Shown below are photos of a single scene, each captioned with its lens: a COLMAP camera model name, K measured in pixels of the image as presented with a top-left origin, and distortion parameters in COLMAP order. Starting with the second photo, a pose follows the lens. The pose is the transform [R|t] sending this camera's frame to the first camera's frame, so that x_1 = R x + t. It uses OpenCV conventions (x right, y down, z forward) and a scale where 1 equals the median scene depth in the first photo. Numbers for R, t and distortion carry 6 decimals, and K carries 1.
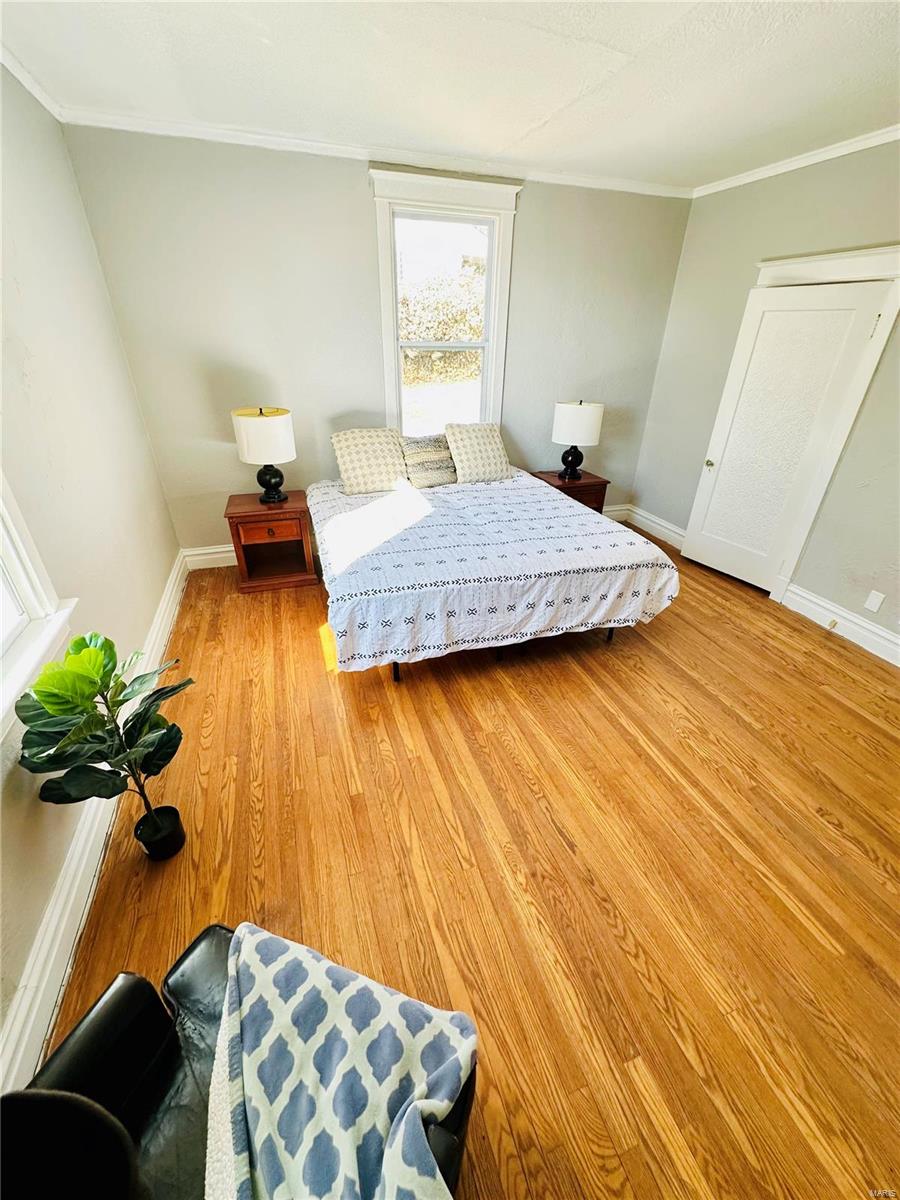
lens RADIAL K [[484.0, 0, 451.7], [0, 484.0, 596.0], [0, 0, 1]] dist [0.000123, -0.000467]
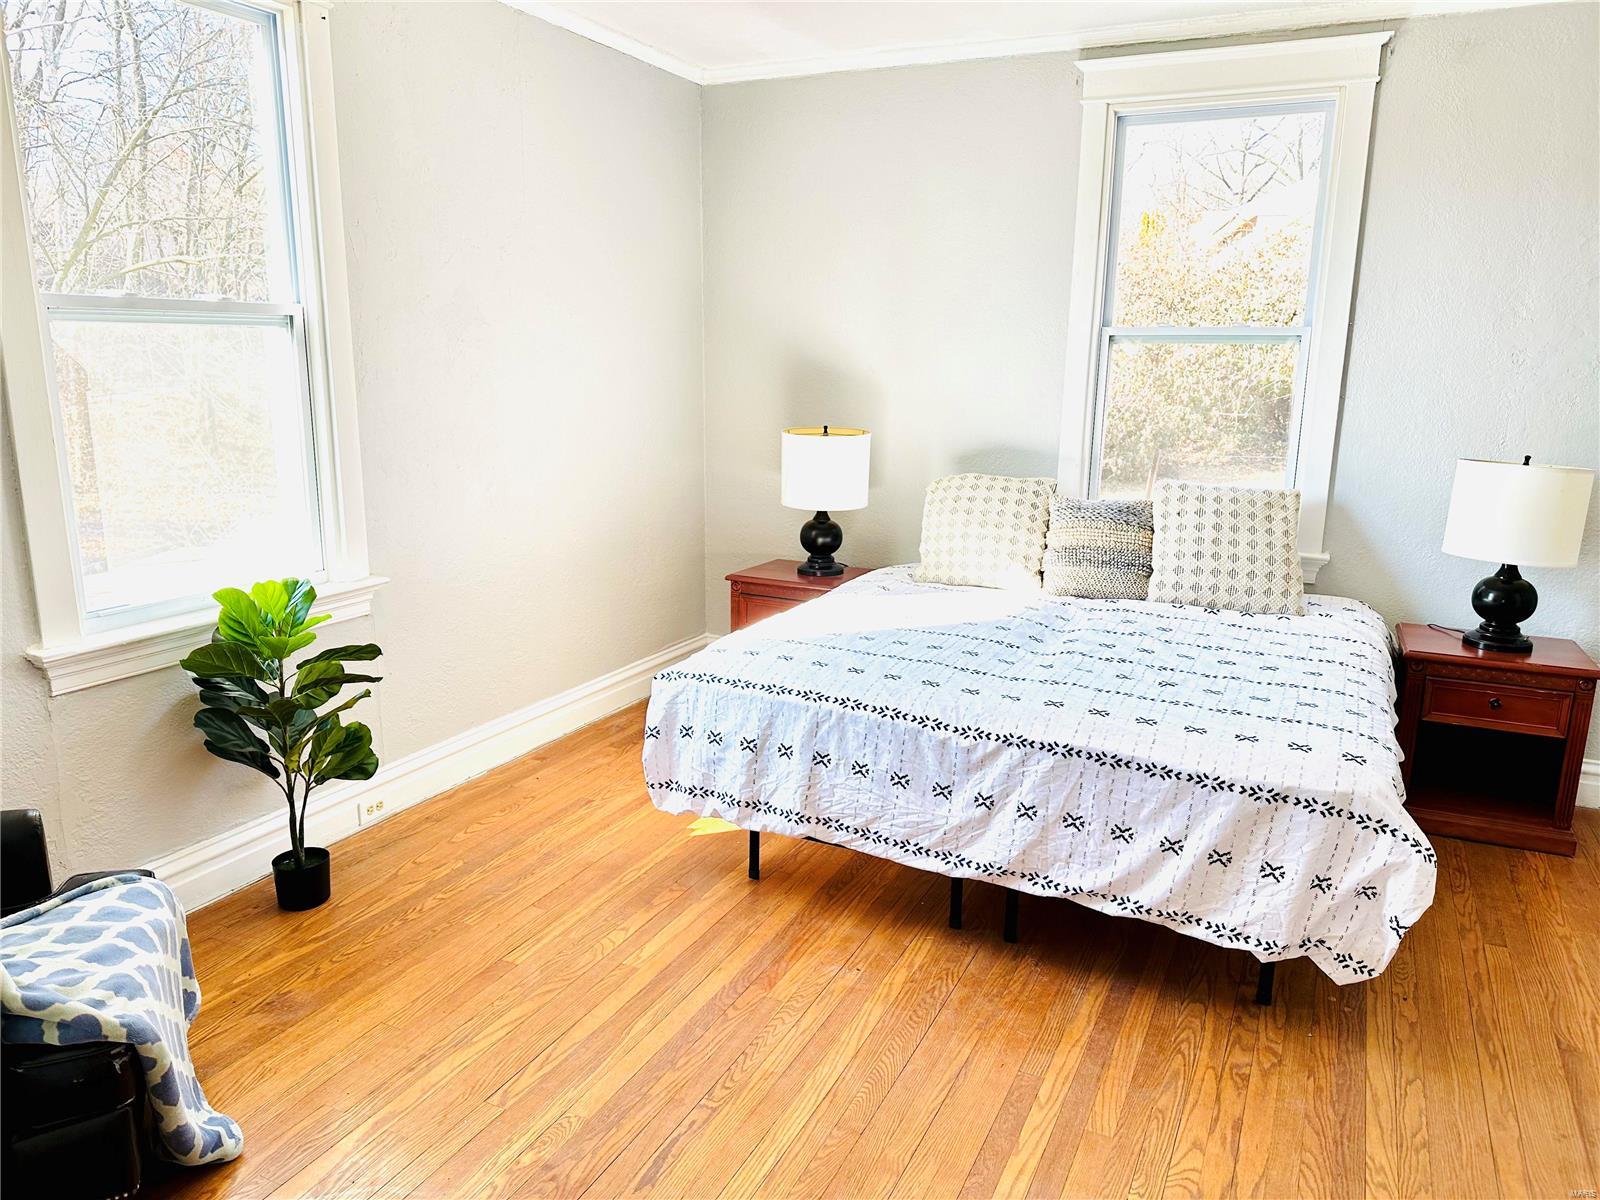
lens RADIAL K [[1117.7, 0, 807.3], [0, 1117.7, 600.1], [0, 0, 1]] dist [0.045951, -0.042095]
pose [[0.711539, 0.145690, -0.687376, 0.750093], [-0.344246, 0.925099, -0.160271, 0.071754], [0.612541, 0.350665, 0.708398, 0.061784]]
